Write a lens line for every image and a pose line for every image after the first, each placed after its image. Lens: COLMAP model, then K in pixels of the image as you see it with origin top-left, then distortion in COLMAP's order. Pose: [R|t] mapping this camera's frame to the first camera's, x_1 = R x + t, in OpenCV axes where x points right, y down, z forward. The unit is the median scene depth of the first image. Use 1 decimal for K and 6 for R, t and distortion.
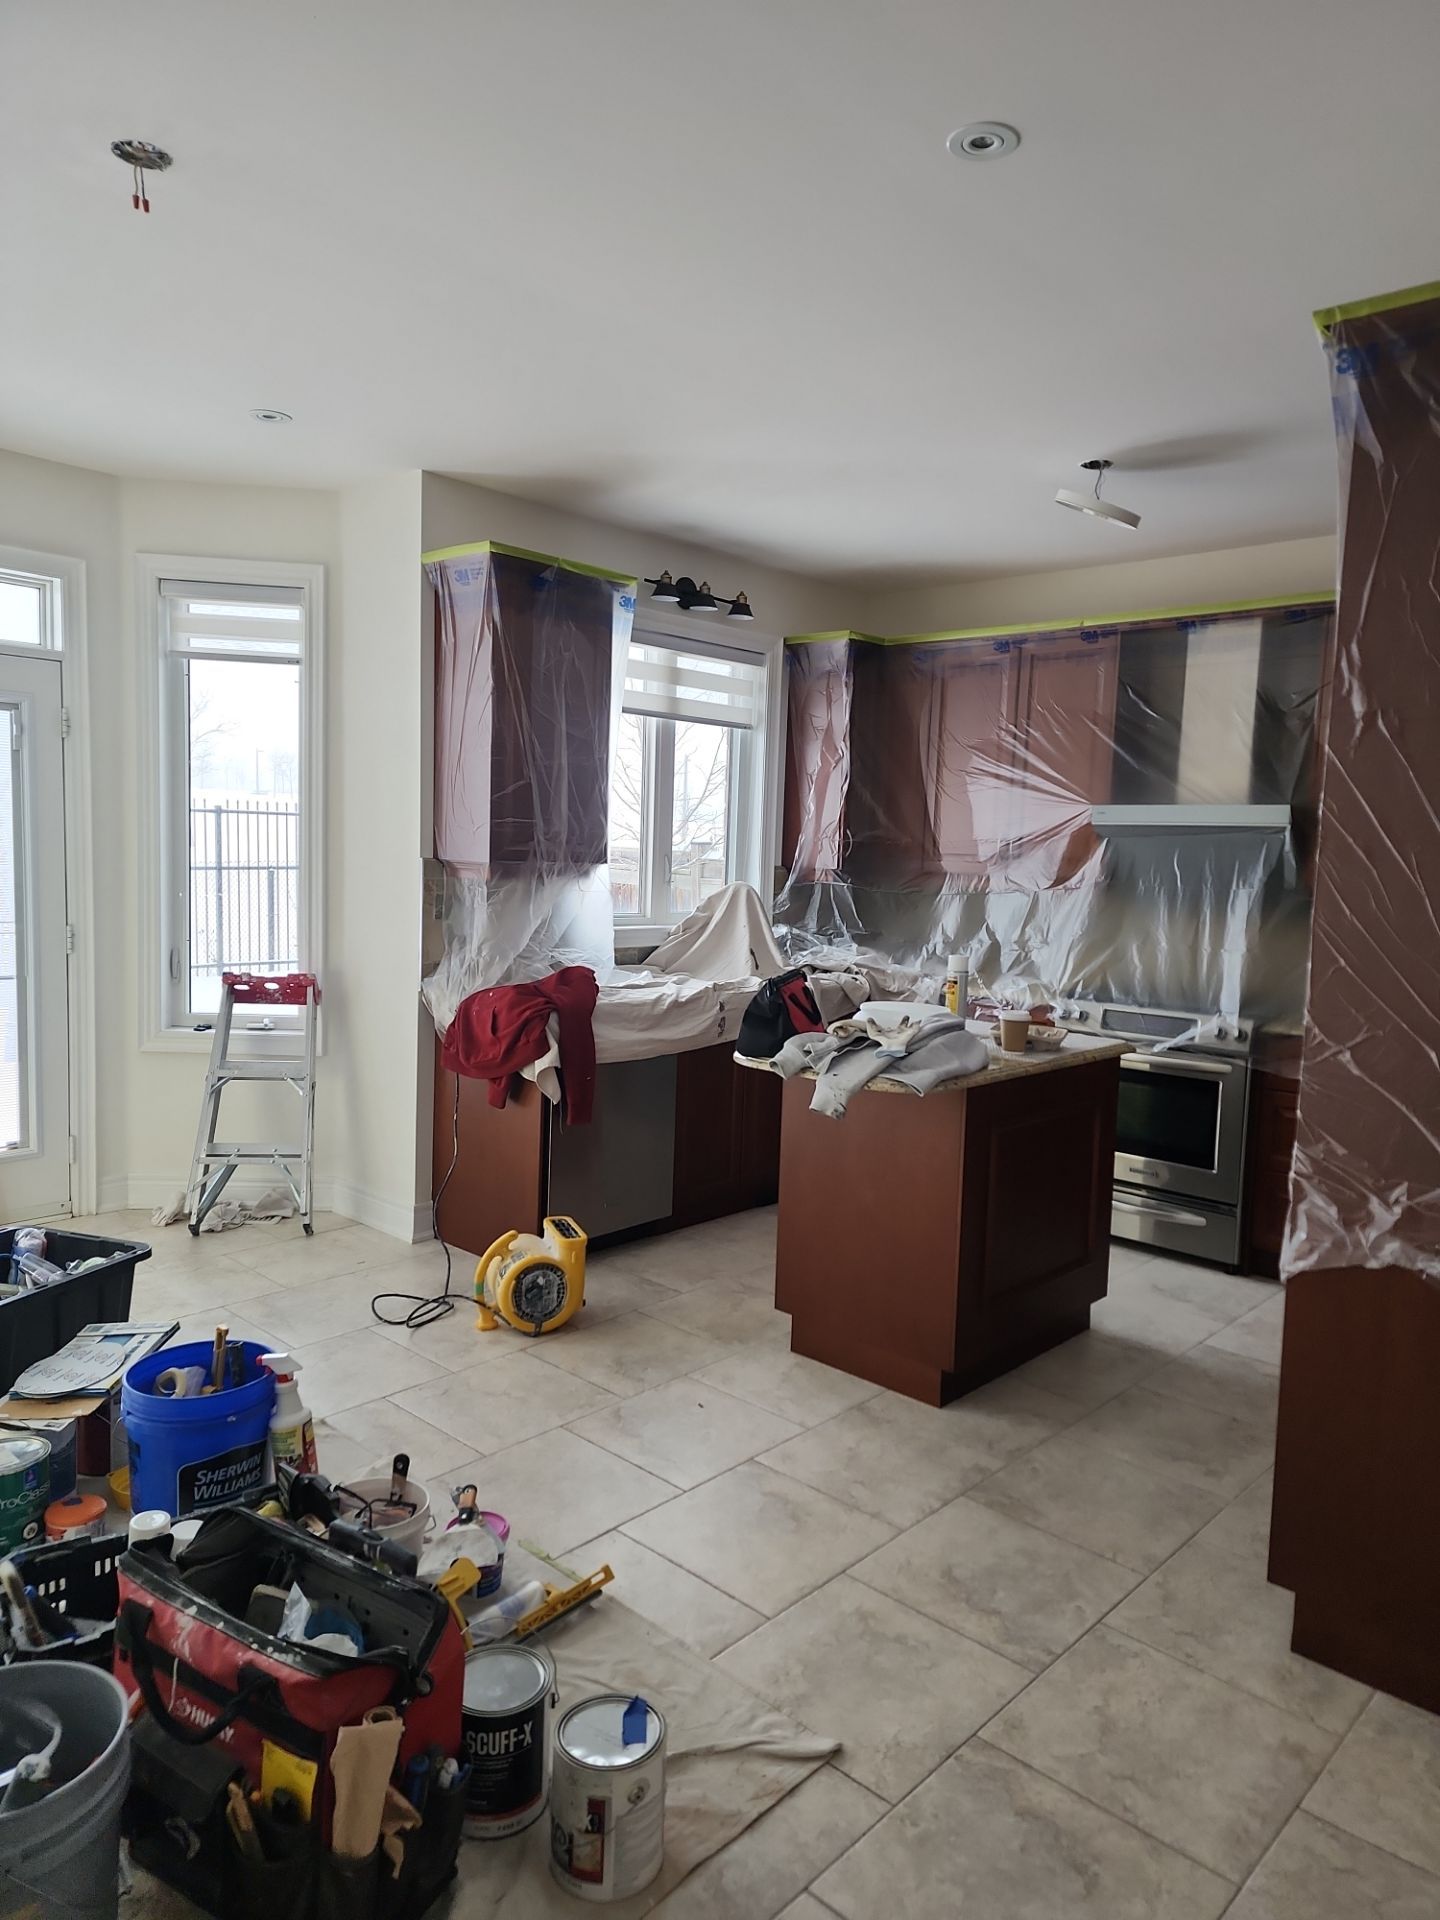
lens RADIAL K [[1271.6, 0, 720.0], [0, 1271.6, 960.0], [0, 0, 1]] dist [0.061265, -0.002860]
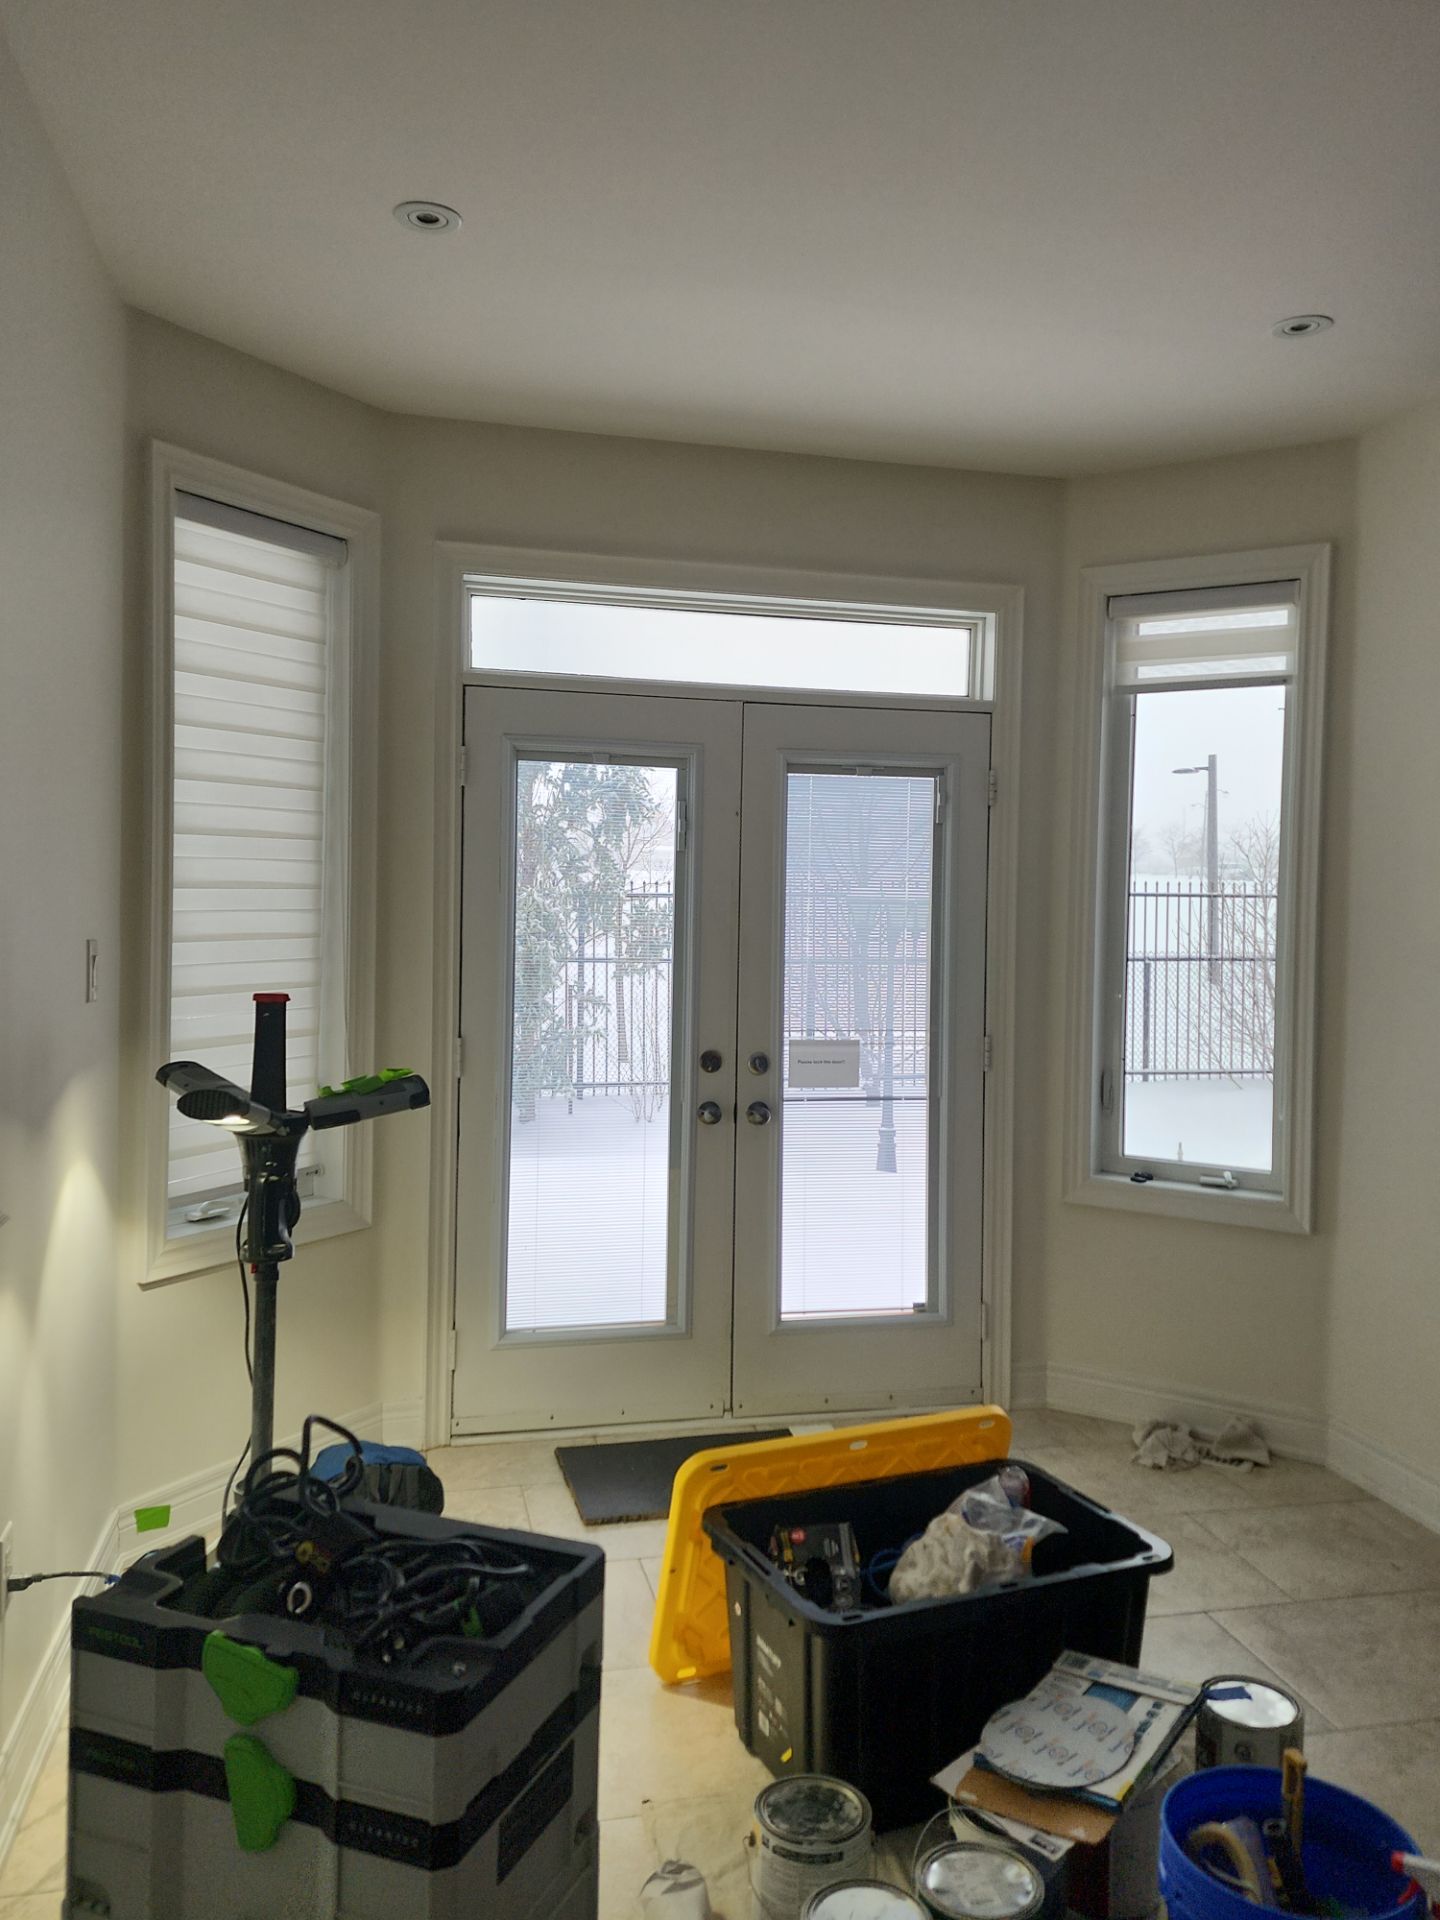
lens RADIAL K [[1444.6, 0, 732.0], [0, 1444.6, 938.0], [0, 0, 1]] dist [0.092488, -0.101316]
pose [[0.832279, -0.008309, -0.554295, -0.130536], [-0.038631, 0.996588, -0.072945, -0.015419], [0.553010, 0.082123, 0.829118, 0.154266]]
